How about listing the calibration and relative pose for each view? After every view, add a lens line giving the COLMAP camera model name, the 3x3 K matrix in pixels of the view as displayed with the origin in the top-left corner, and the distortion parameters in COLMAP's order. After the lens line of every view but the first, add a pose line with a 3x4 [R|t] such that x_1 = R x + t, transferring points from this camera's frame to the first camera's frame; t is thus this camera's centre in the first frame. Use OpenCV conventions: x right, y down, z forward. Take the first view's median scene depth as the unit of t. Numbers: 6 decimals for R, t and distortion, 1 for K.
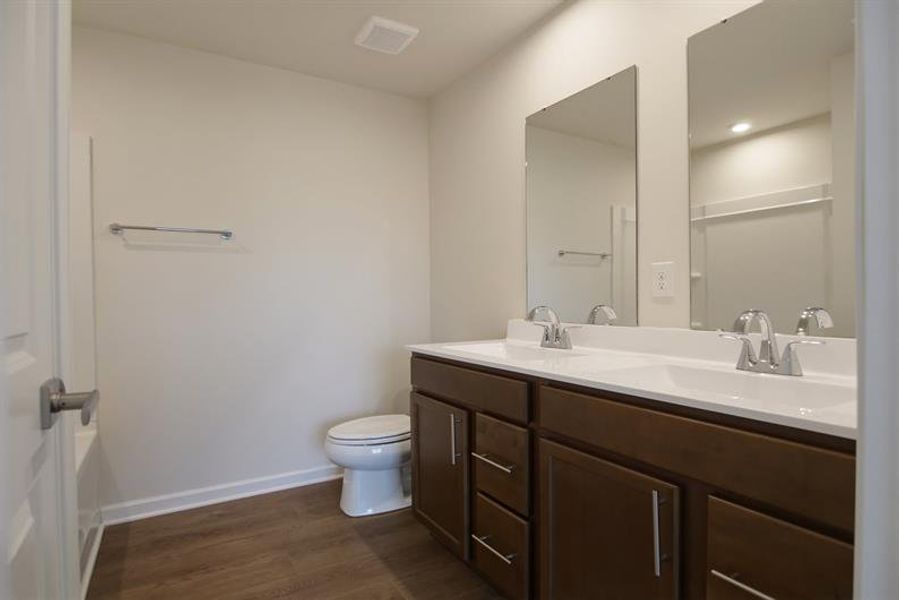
lens RADIAL K [[475.7, 0, 449.6], [0, 475.7, 299.1], [0, 0, 1]] dist [-0.074757, -0.000082]
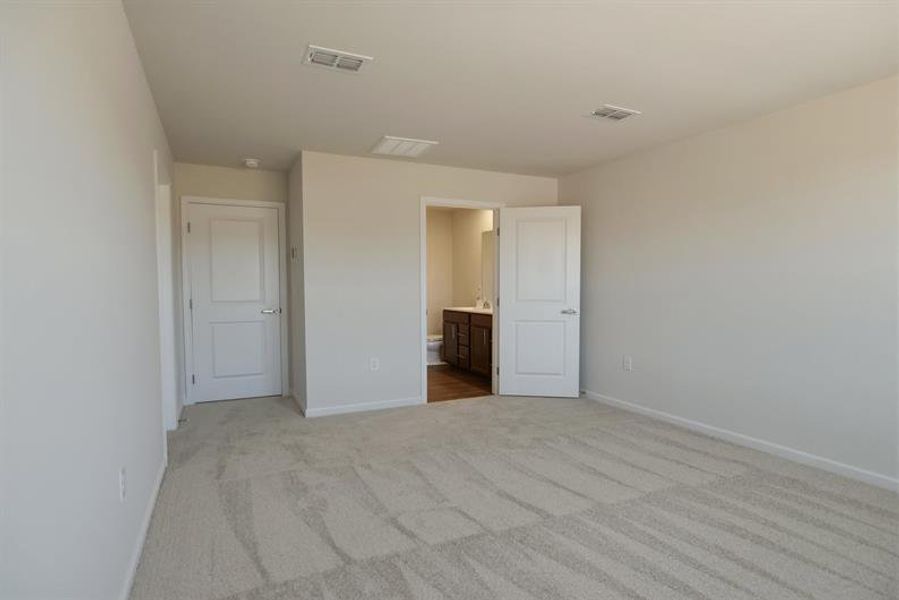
lens RADIAL K [[475.7, 0, 449.6], [0, 475.7, 299.1], [0, 0, 1]] dist [-0.074757, -0.000082]
pose [[0.995728, 0.007457, -0.092030, 0.248254], [-0.003783, 0.999191, 0.040029, -0.083273], [0.092254, -0.039510, 0.994951, -2.086370]]
